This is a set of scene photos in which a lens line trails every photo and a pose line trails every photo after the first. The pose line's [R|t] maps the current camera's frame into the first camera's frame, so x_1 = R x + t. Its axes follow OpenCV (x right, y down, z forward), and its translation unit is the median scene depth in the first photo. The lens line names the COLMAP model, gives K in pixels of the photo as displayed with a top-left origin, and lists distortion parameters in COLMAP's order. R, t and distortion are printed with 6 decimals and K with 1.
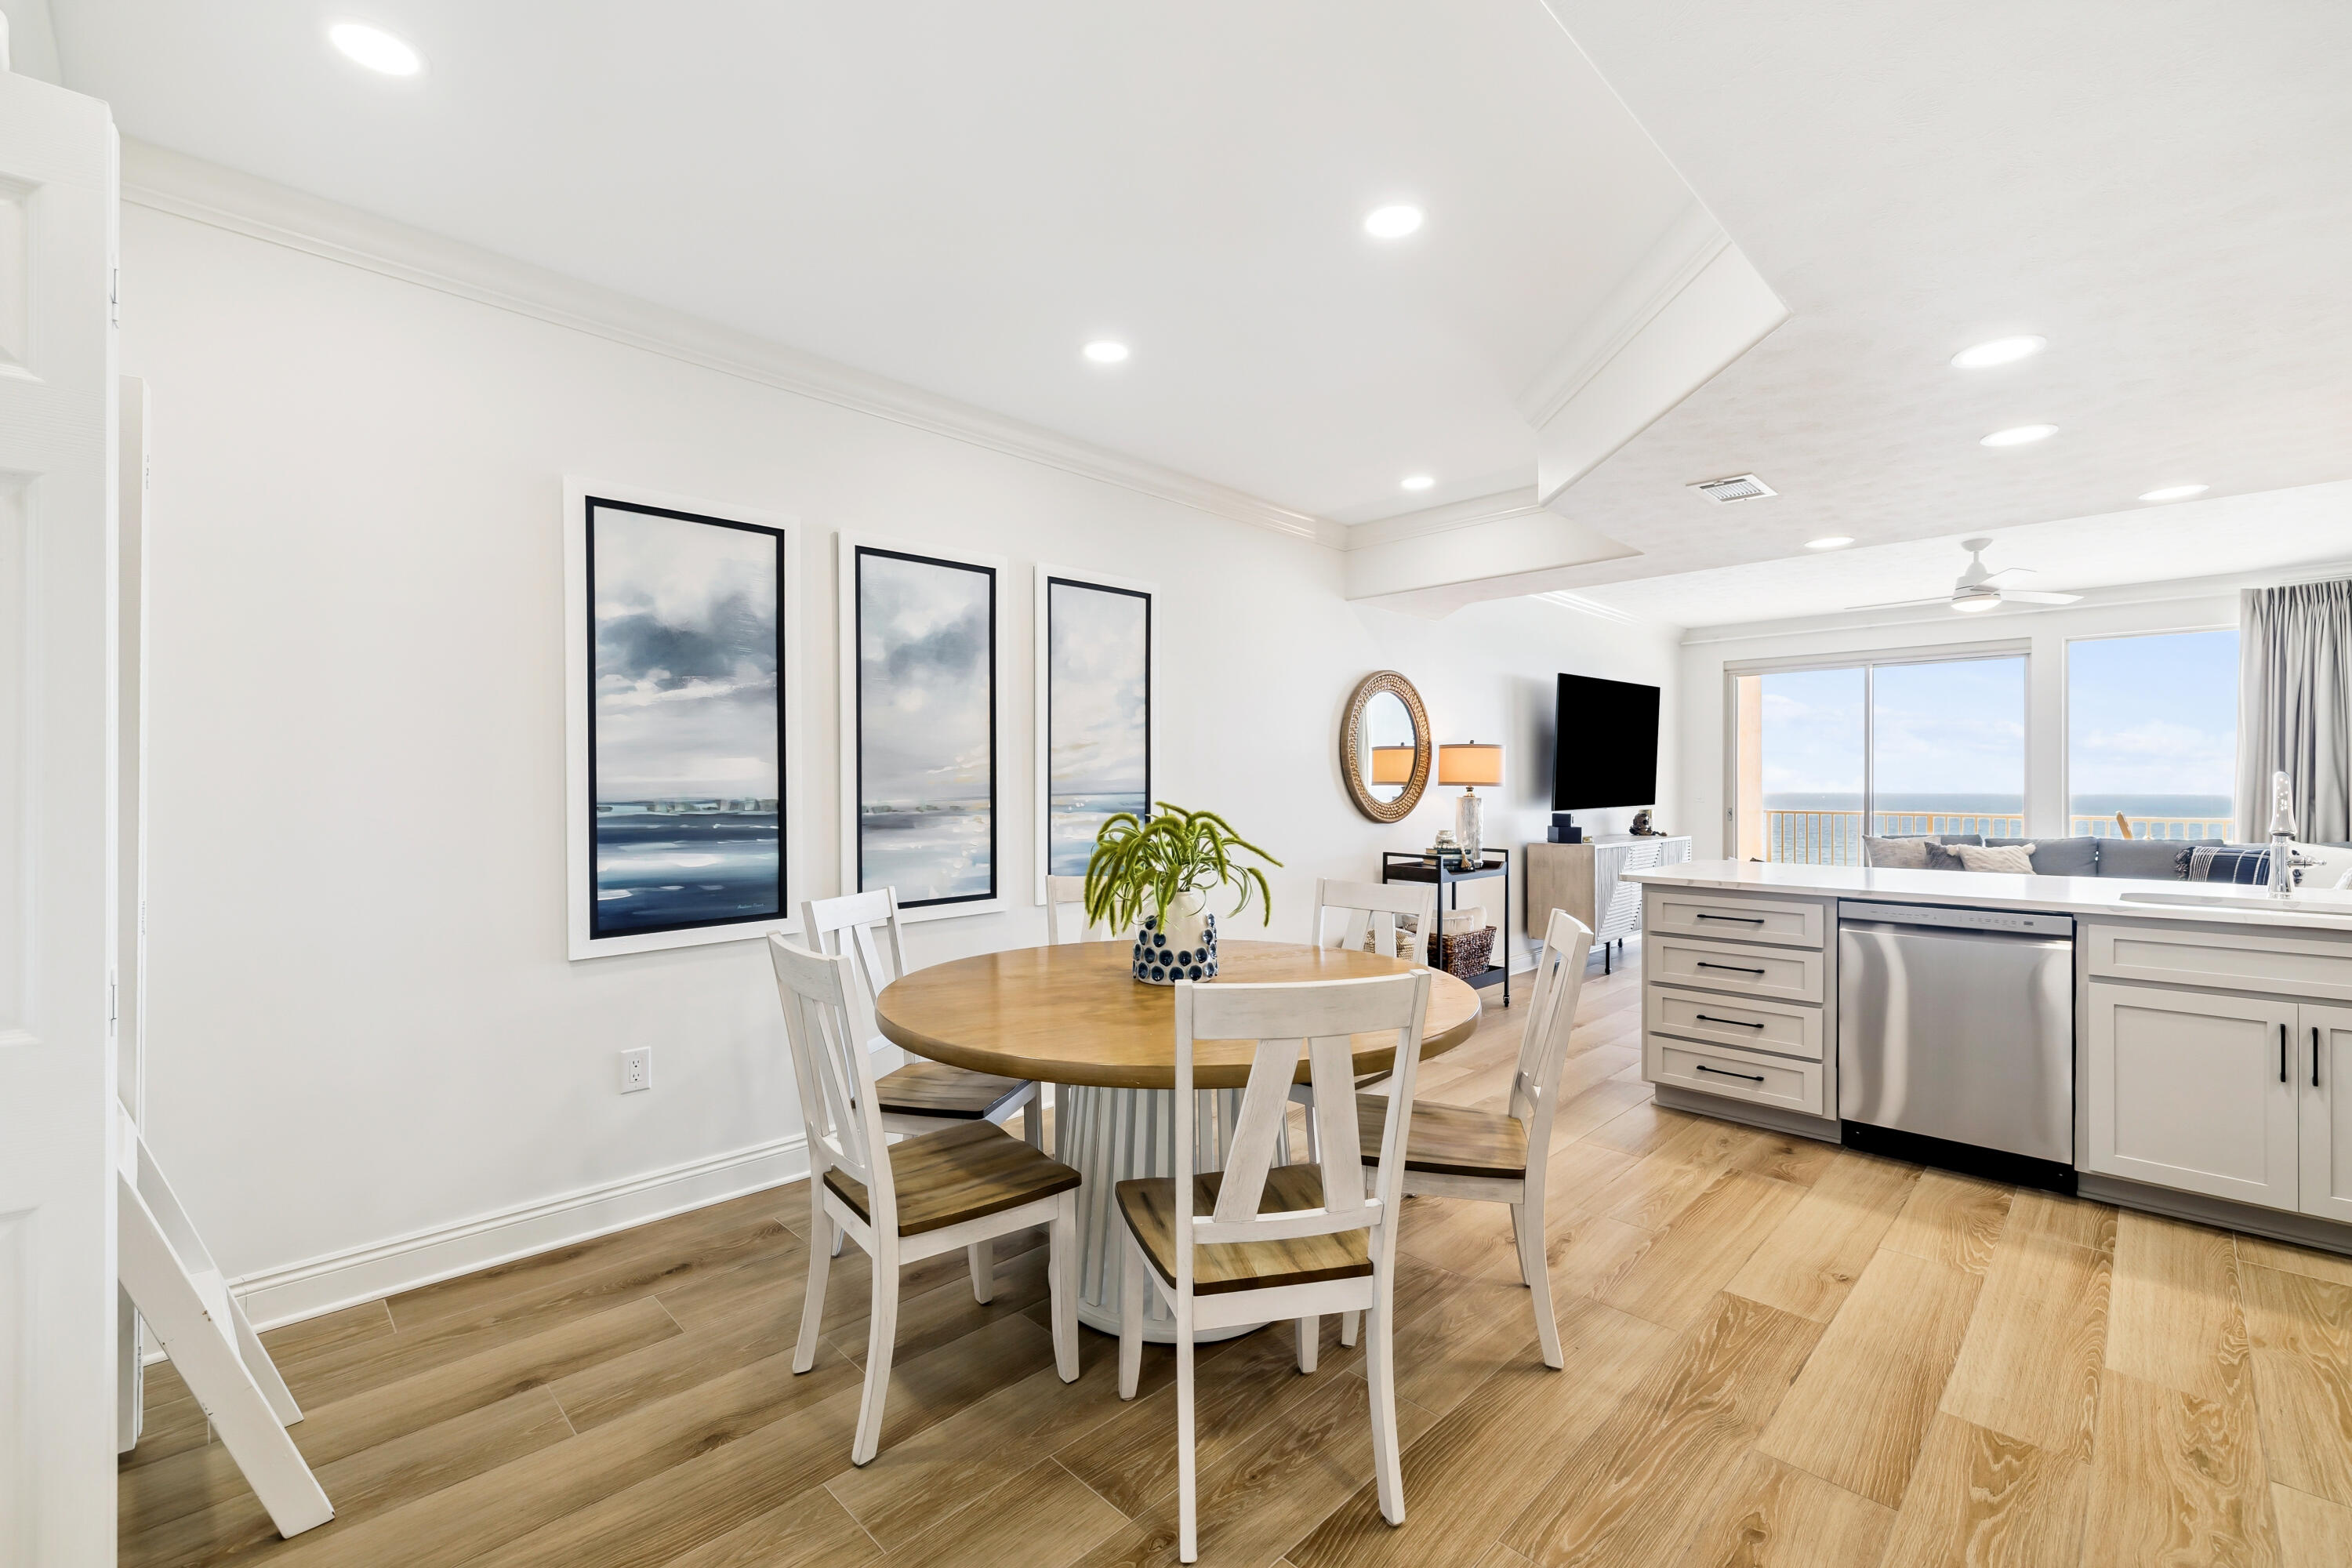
lens RADIAL K [[988.9, 0, 1173.7], [0, 988.9, 786.7], [0, 0, 1]] dist [0.001599, -0.000358]
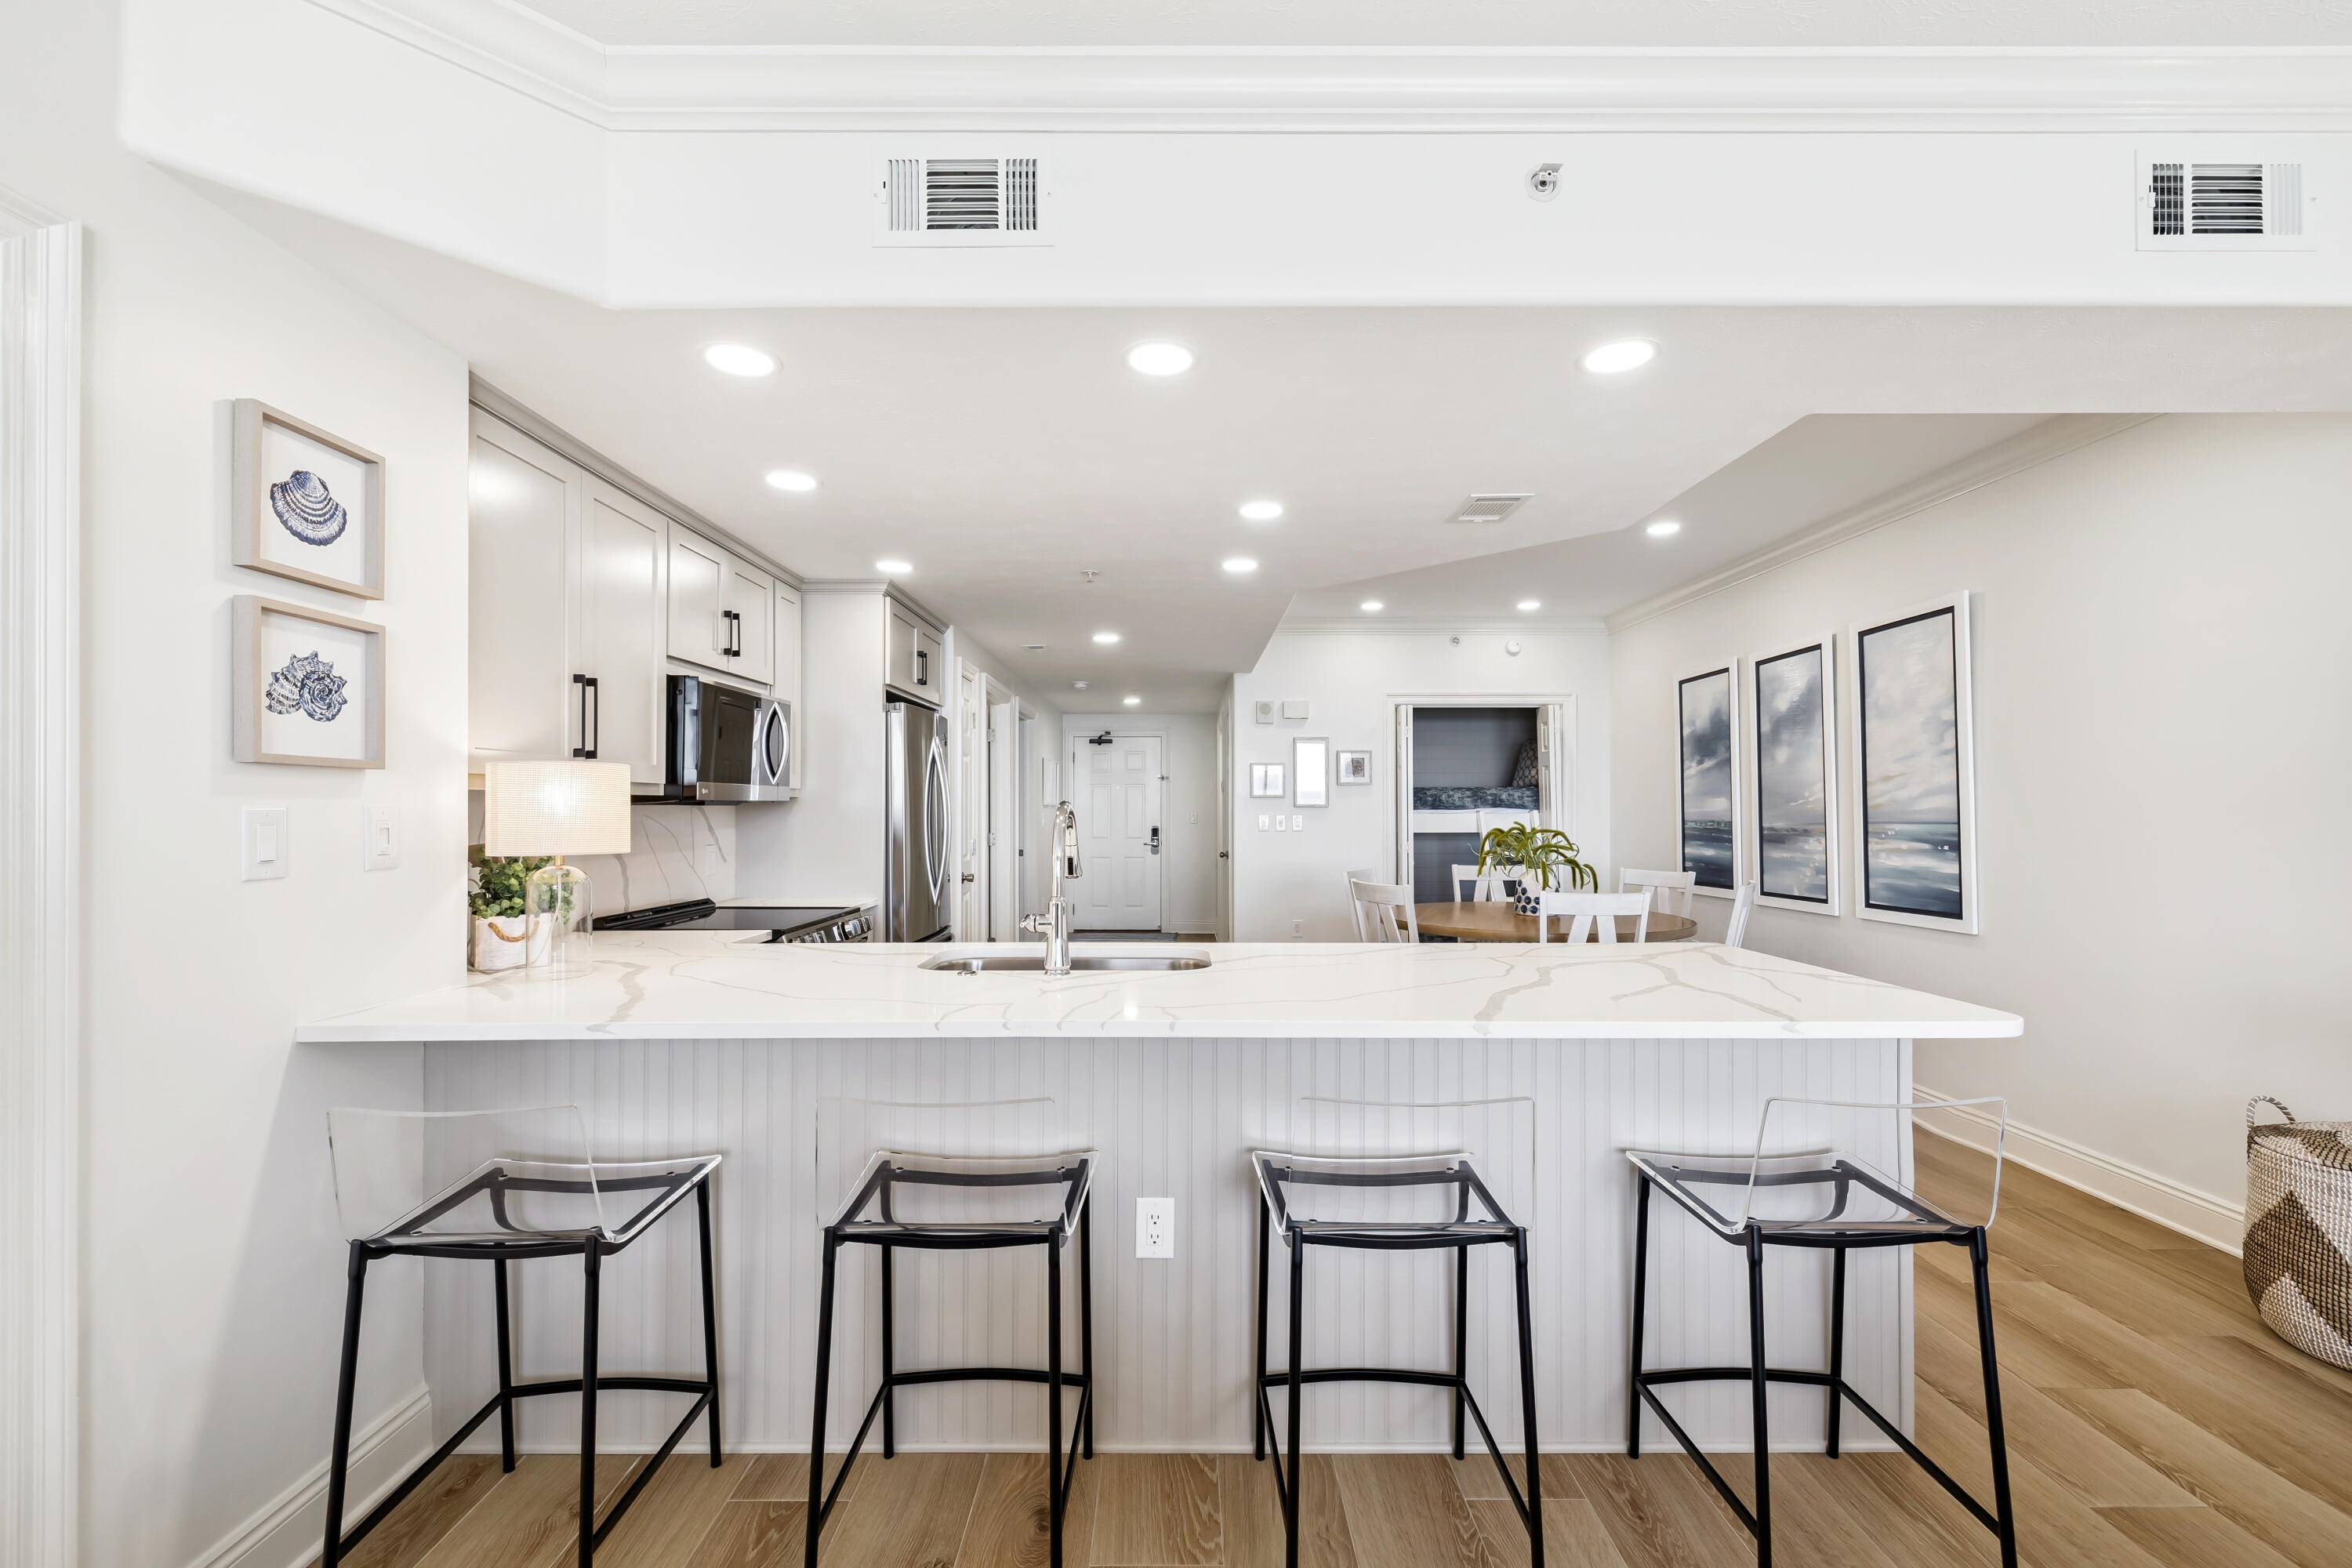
lens RADIAL K [[988.9, 0, 1179.0], [0, 988.9, 791.9], [0, 0, 1]] dist [0.001599, -0.000358]
pose [[-0.699322, -0.012199, -0.714702, 1.326752], [-0.000946, 0.999869, -0.016142, -0.008577], [0.714806, -0.010613, -0.699242, 1.324948]]
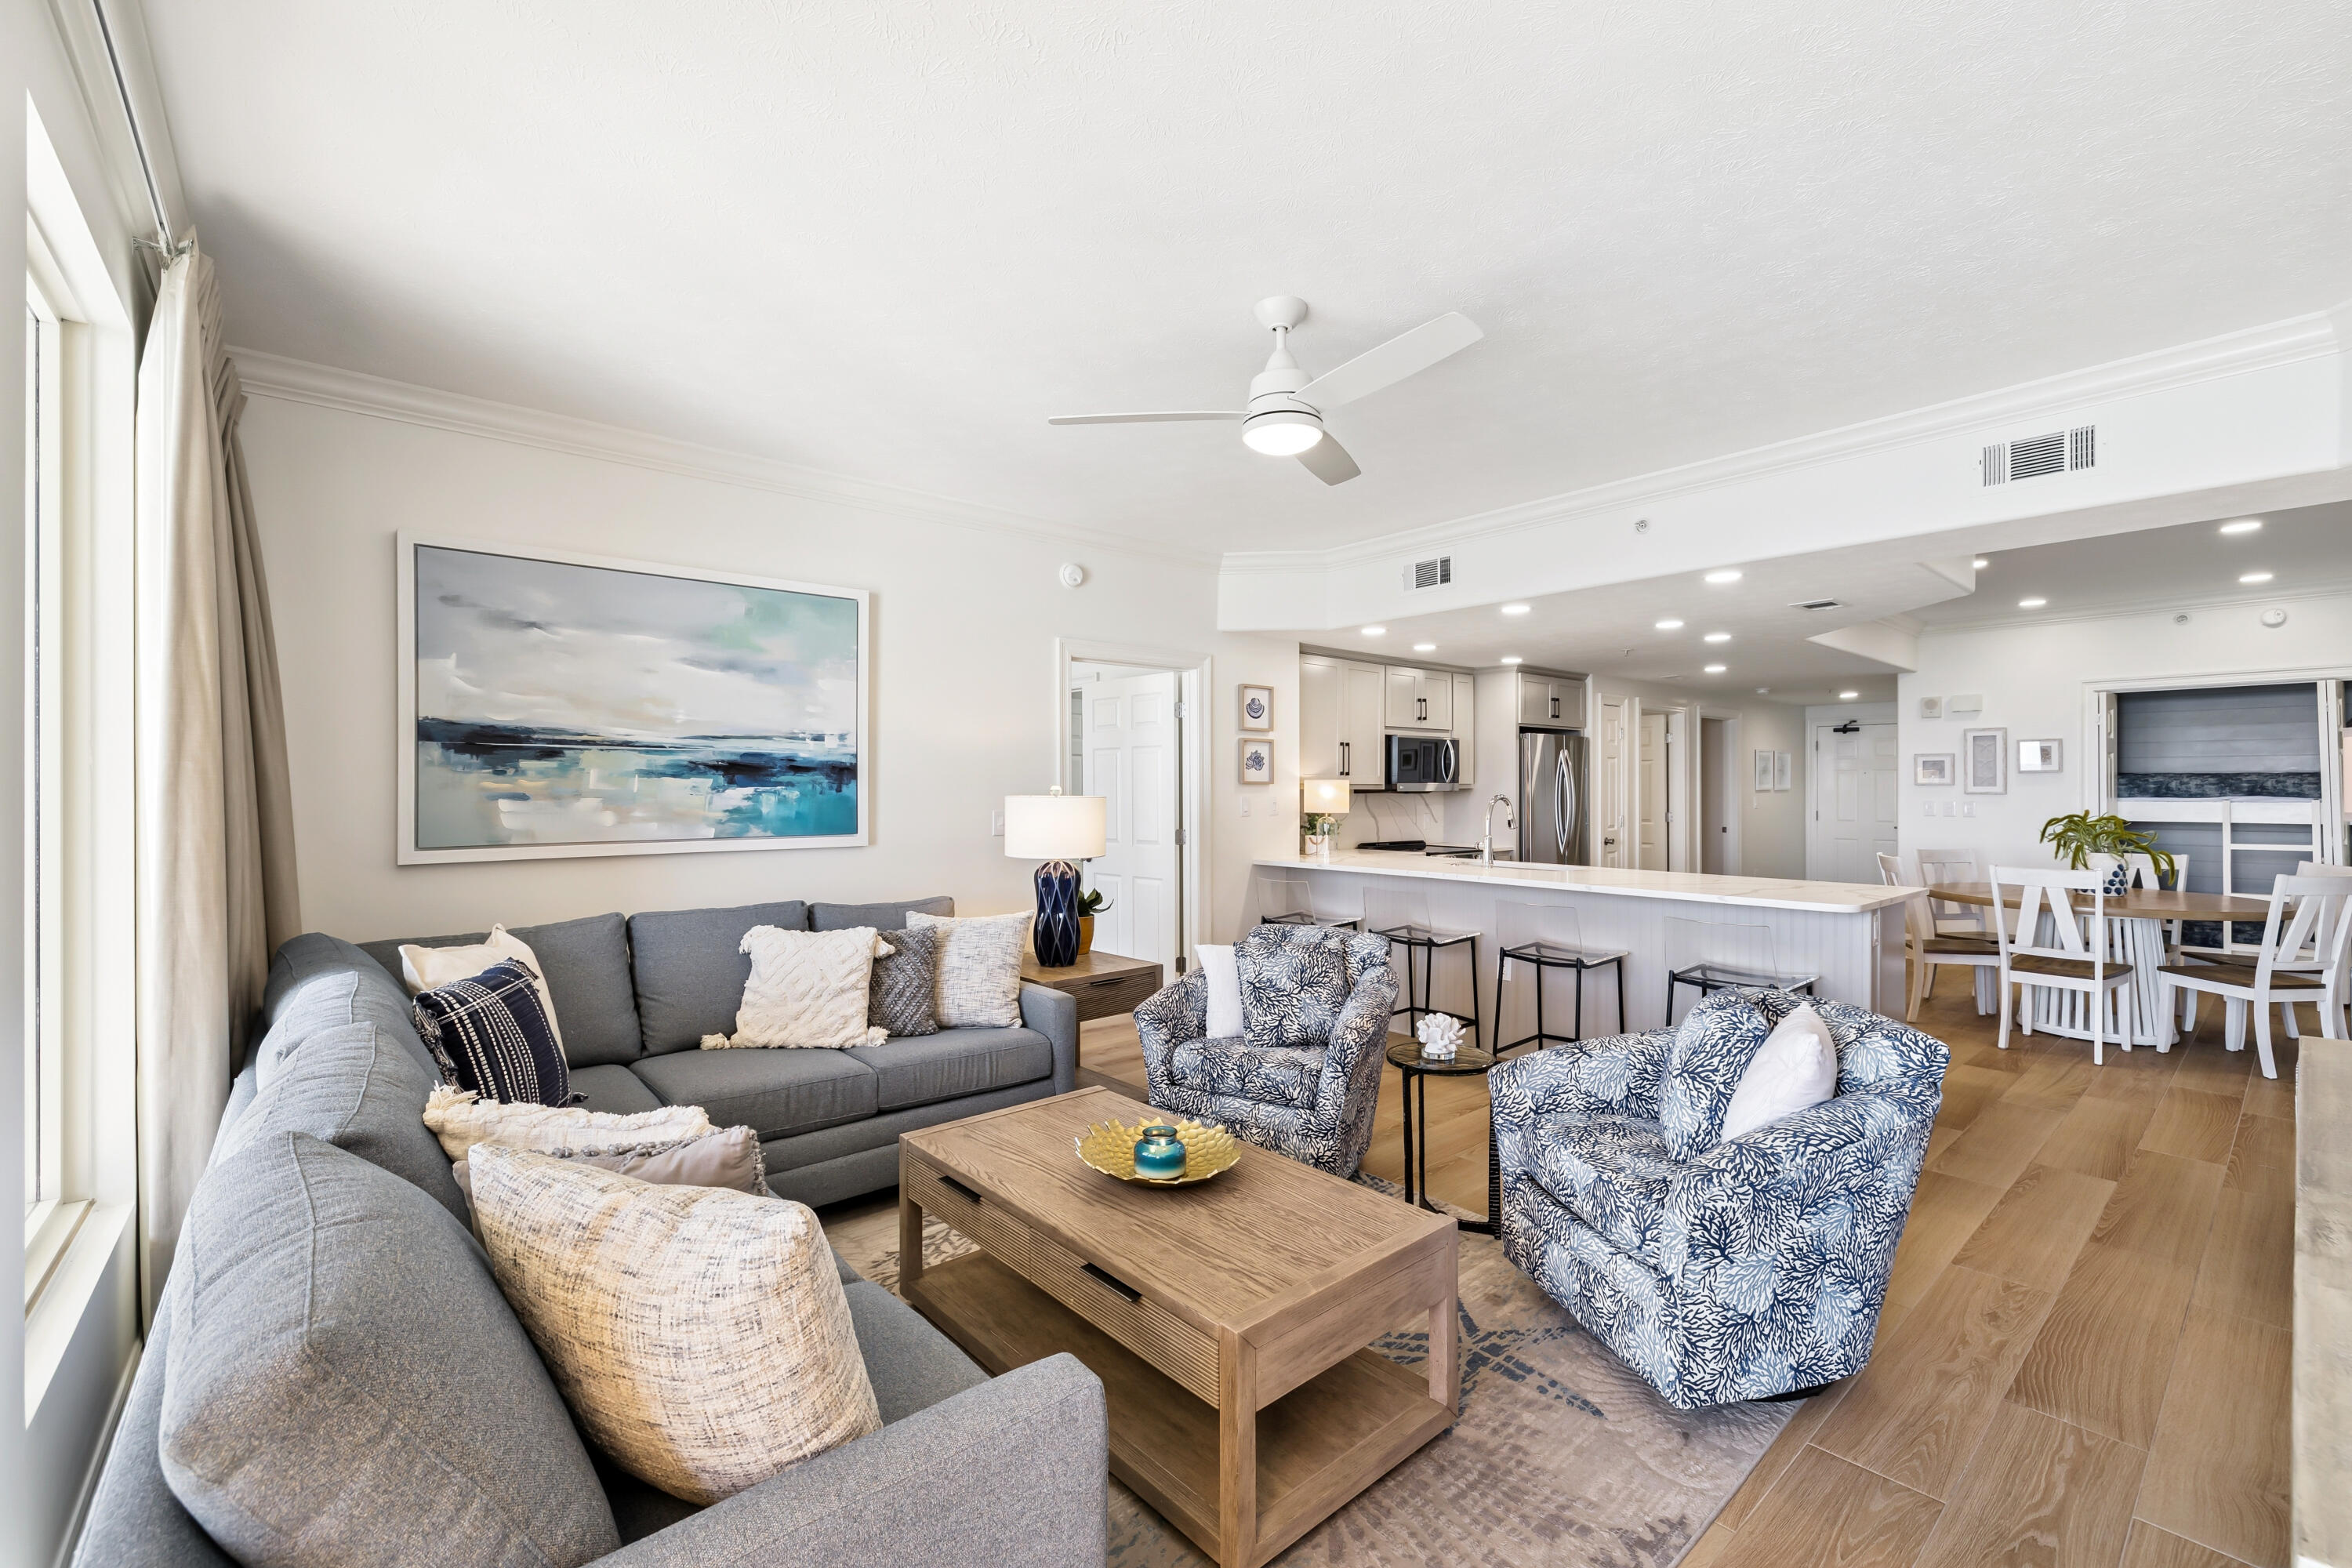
lens RADIAL K [[988.9, 0, 1168.1], [0, 988.9, 782.0], [0, 0, 1]] dist [0.001599, -0.000358]
pose [[-0.997218, -0.000871, 0.074539, 1.301731], [-0.001216, 0.999989, -0.004577, -0.023660], [-0.074534, -0.004654, -0.997208, 2.327481]]
